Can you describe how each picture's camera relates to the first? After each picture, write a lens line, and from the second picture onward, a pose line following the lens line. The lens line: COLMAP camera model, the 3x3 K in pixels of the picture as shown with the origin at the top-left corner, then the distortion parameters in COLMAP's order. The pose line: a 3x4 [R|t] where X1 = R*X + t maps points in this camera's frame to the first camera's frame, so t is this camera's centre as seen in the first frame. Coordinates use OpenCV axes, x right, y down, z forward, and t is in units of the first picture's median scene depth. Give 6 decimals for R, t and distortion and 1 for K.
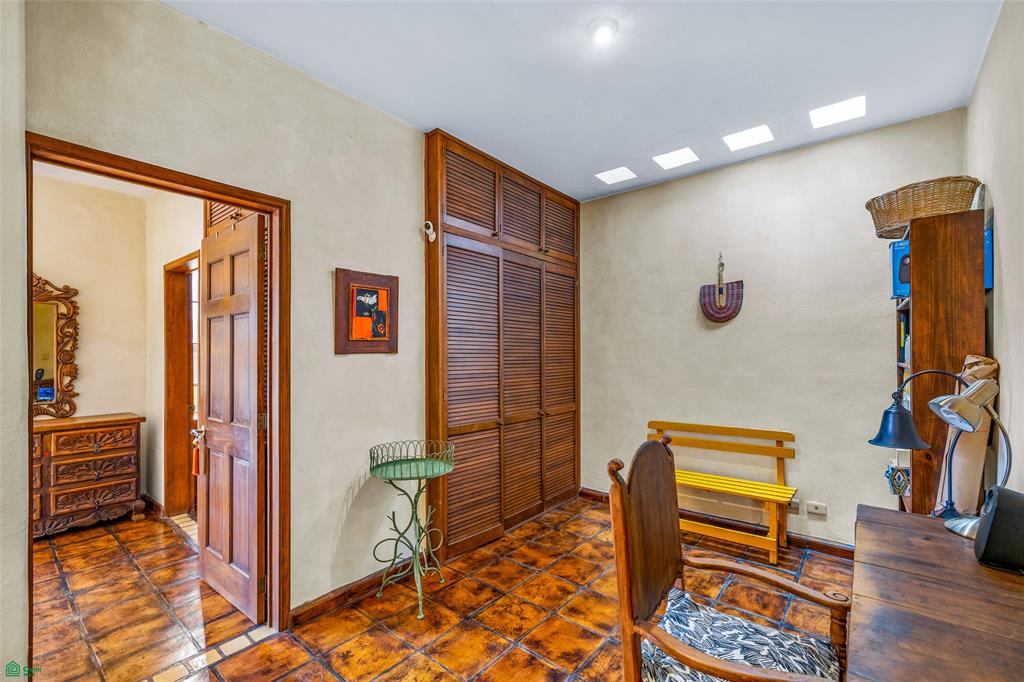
lens RADIAL K [[425.4, 0, 515.5], [0, 425.4, 356.9], [0, 0, 1]] dist [-0.001358, -0.000032]
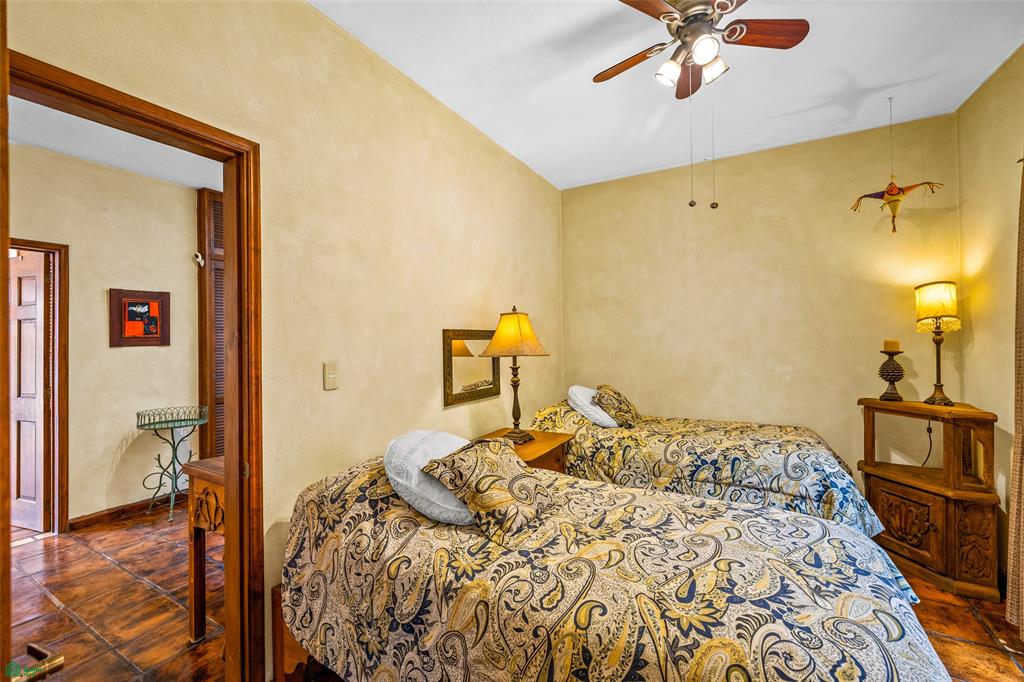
lens RADIAL K [[425.4, 0, 515.0], [0, 425.4, 340.2], [0, 0, 1]] dist [-0.001358, -0.000032]
pose [[0.980645, 0.004197, 0.195747, 0.633894], [-0.004454, 0.999990, 0.000872, -0.036220], [-0.195741, -0.001727, 0.980654, -0.681310]]
